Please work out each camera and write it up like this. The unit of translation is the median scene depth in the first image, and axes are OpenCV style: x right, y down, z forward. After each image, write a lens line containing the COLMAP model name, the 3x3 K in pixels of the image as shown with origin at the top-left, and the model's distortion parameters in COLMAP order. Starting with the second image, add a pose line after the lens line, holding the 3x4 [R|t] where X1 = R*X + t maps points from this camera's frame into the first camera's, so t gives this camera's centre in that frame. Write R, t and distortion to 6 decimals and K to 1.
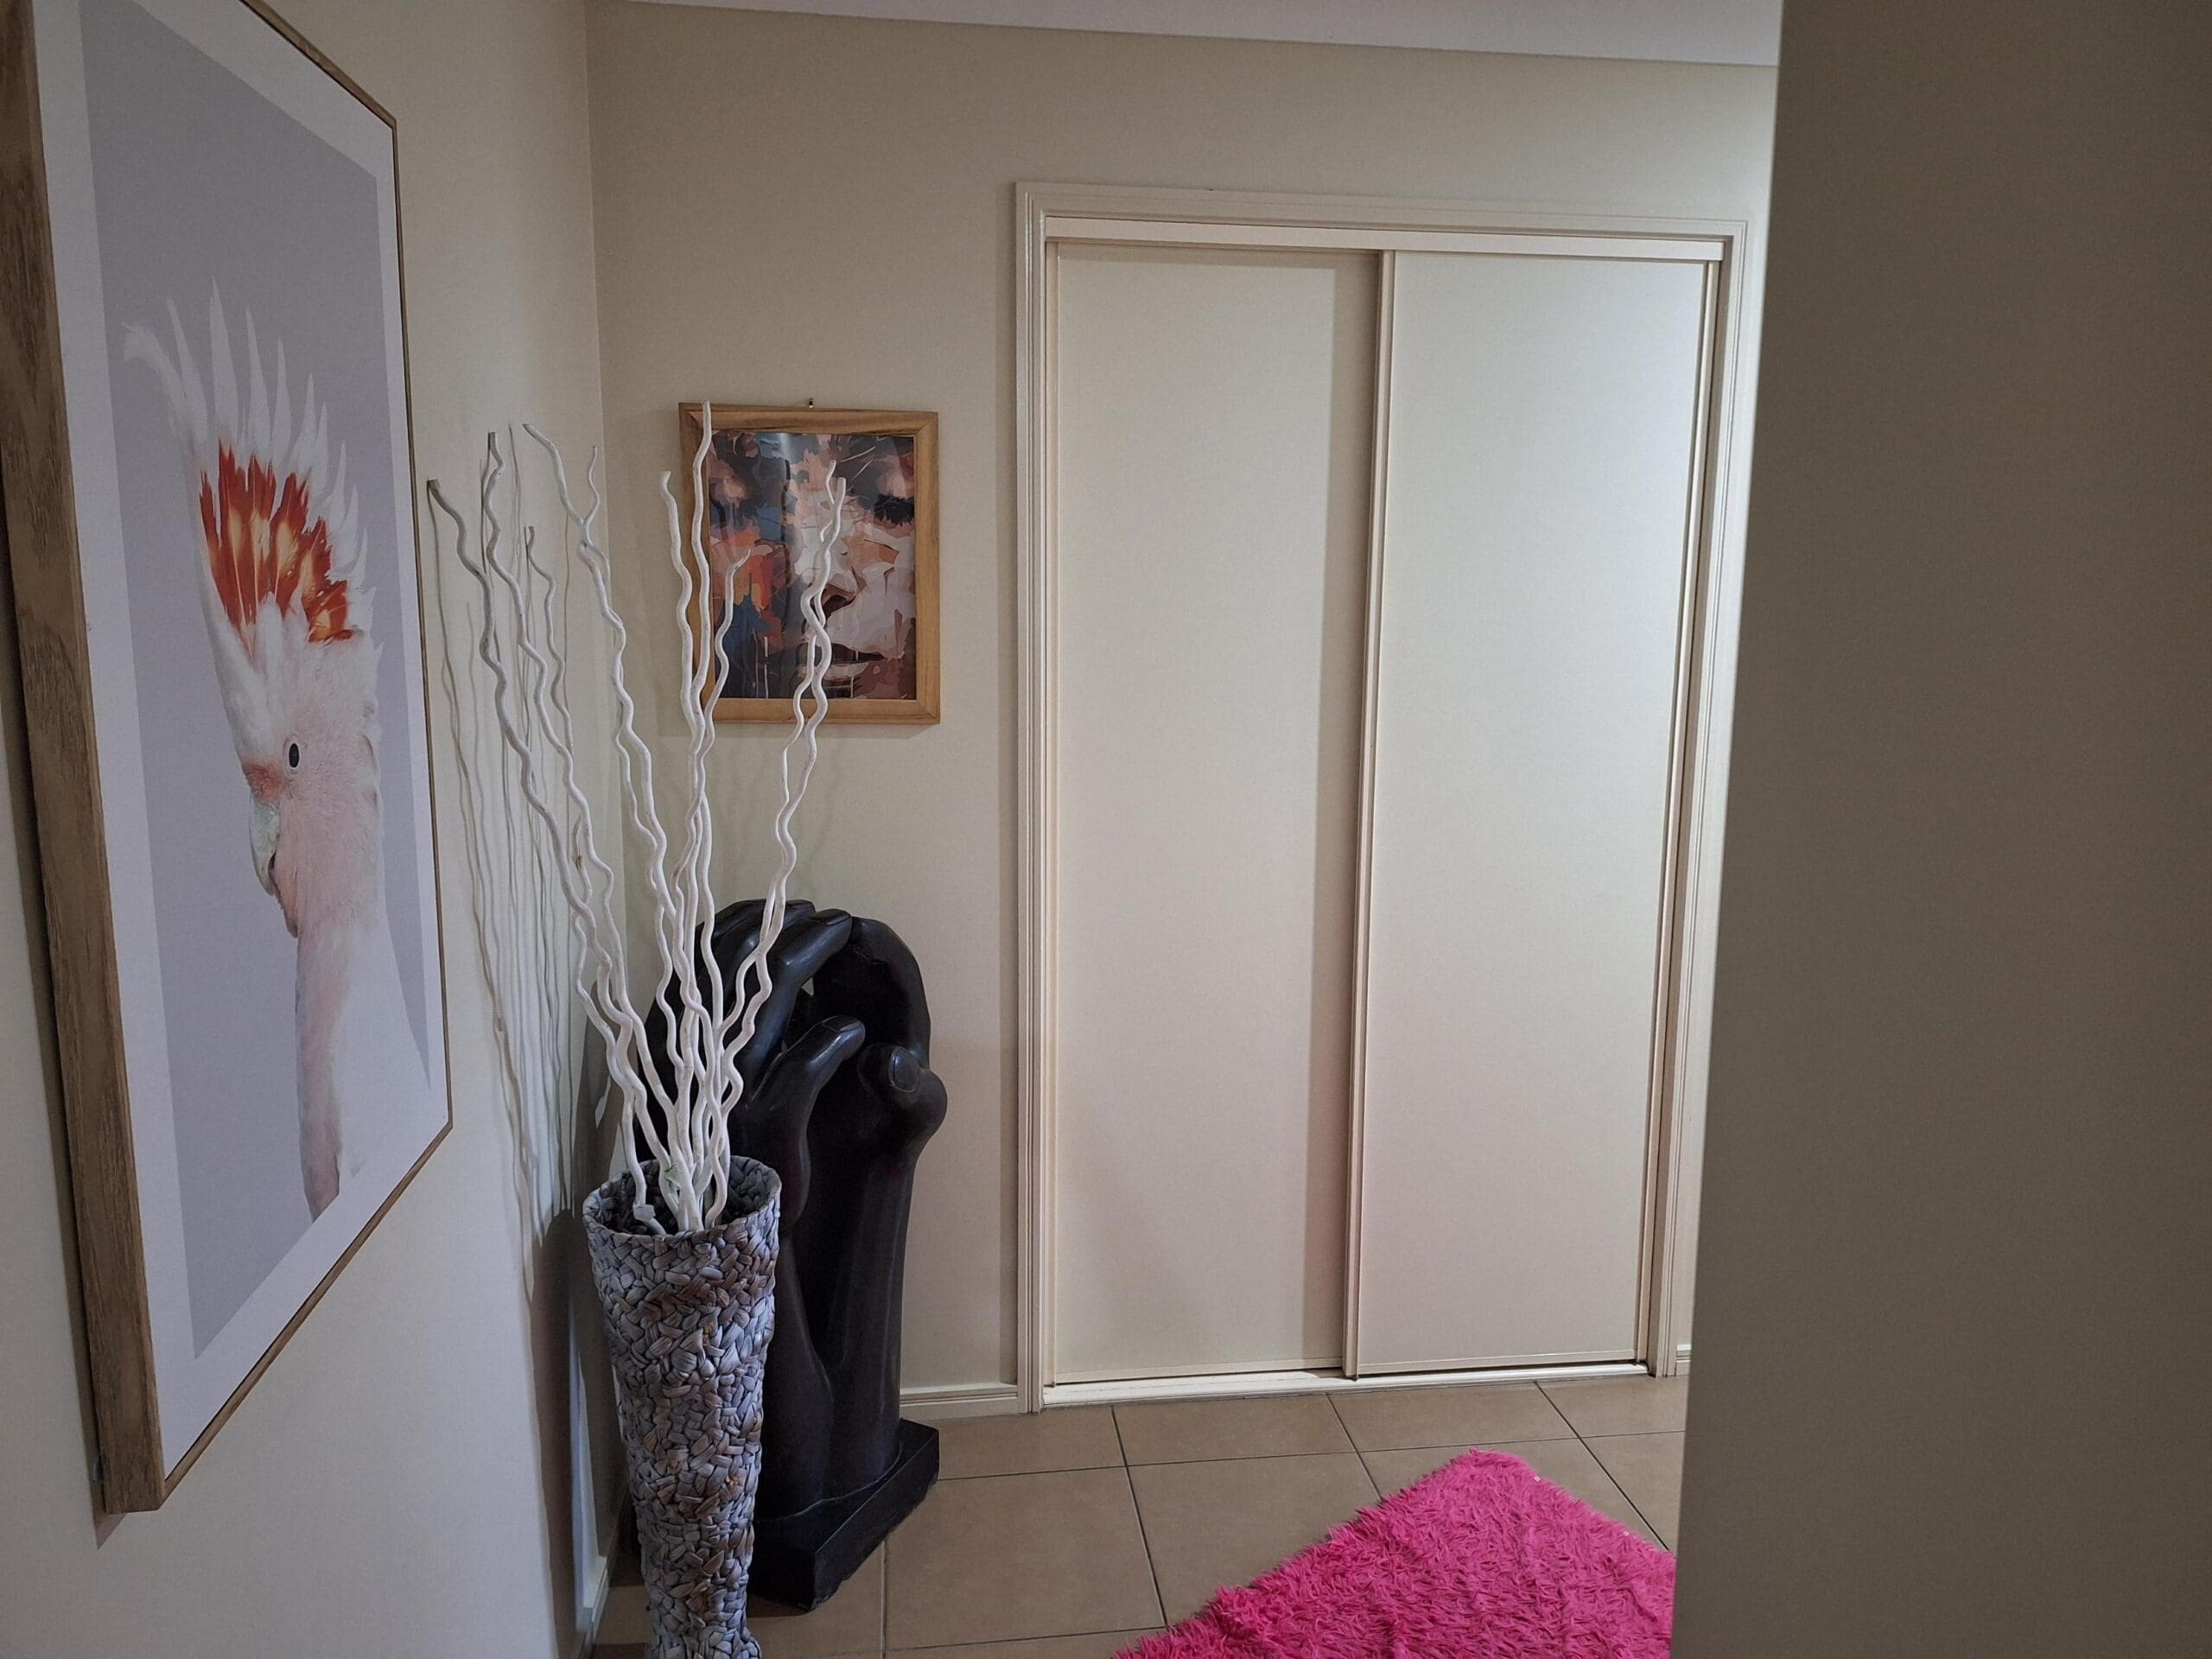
lens RADIAL K [[1538.5, 0, 1105.3], [0, 1538.5, 821.2], [0, 0, 1]] dist [0.005001, -0.008929]
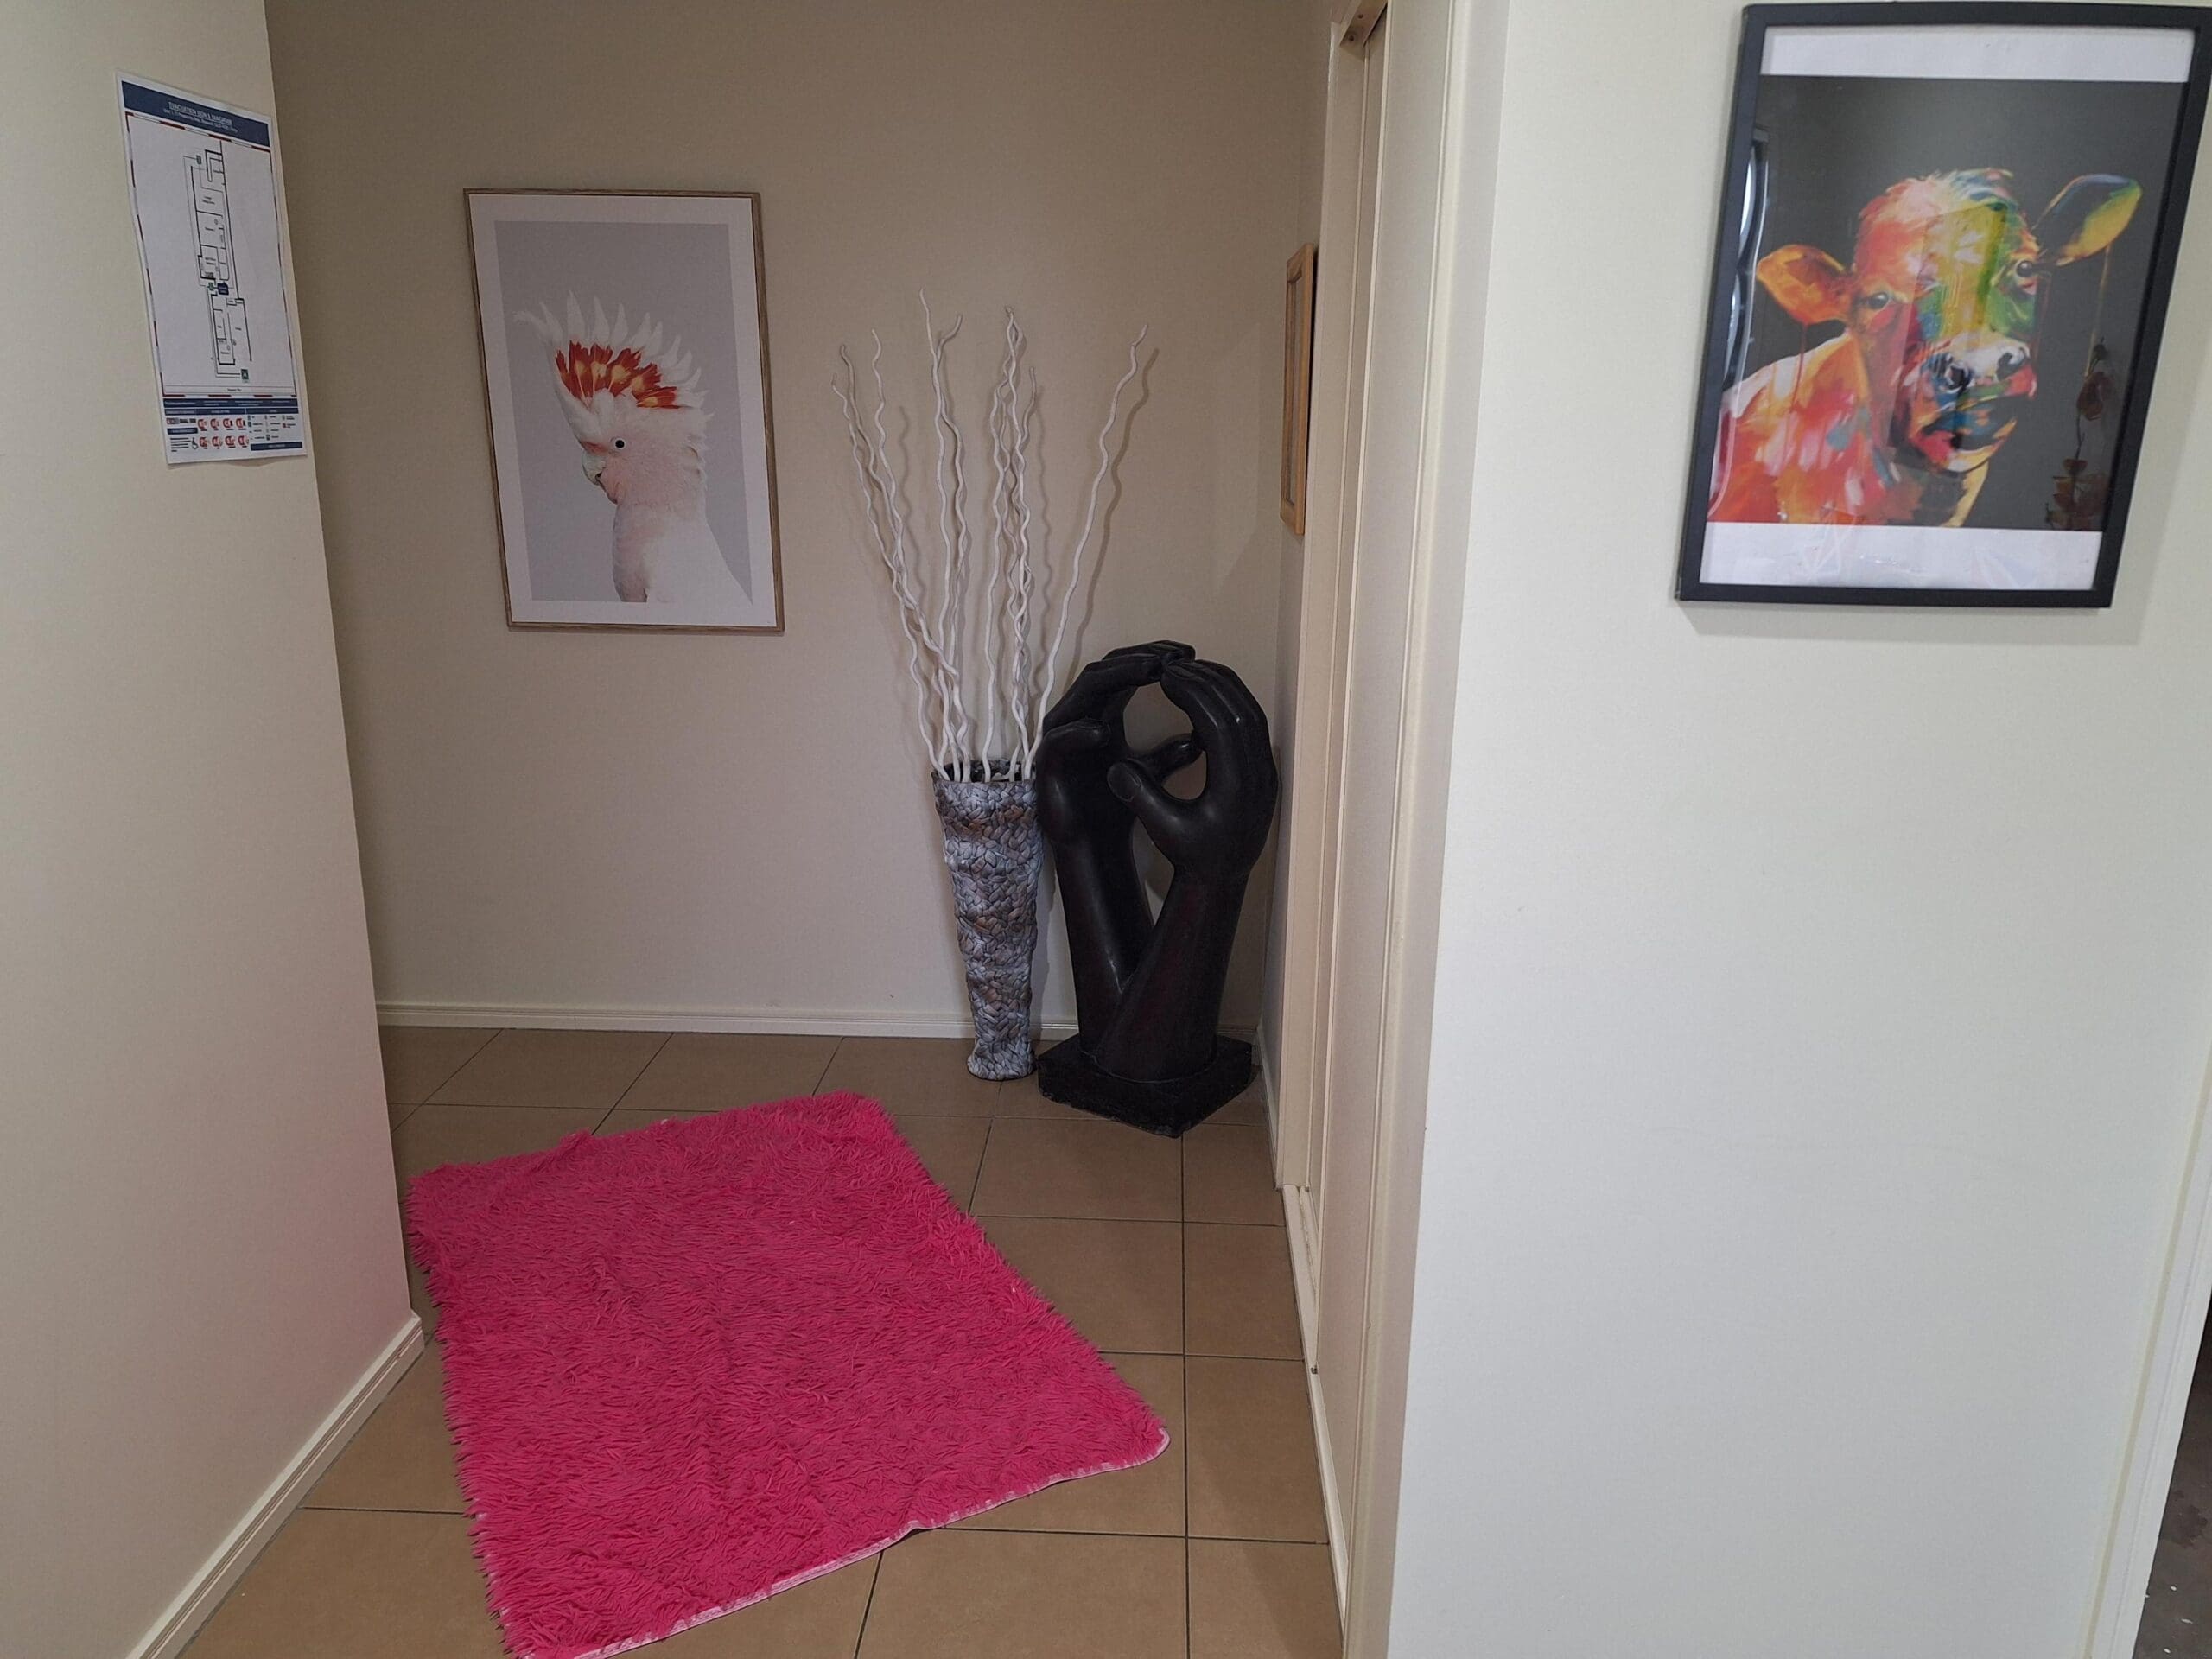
lens RADIAL K [[1538.5, 0, 1111.7], [0, 1538.5, 830.7], [0, 0, 1]] dist [0.005001, -0.008929]
pose [[-0.156651, 0.254649, -0.954261, 2.407475], [-0.185228, 0.941471, 0.281643, -0.358859], [0.970129, 0.220875, -0.100315, 2.411937]]
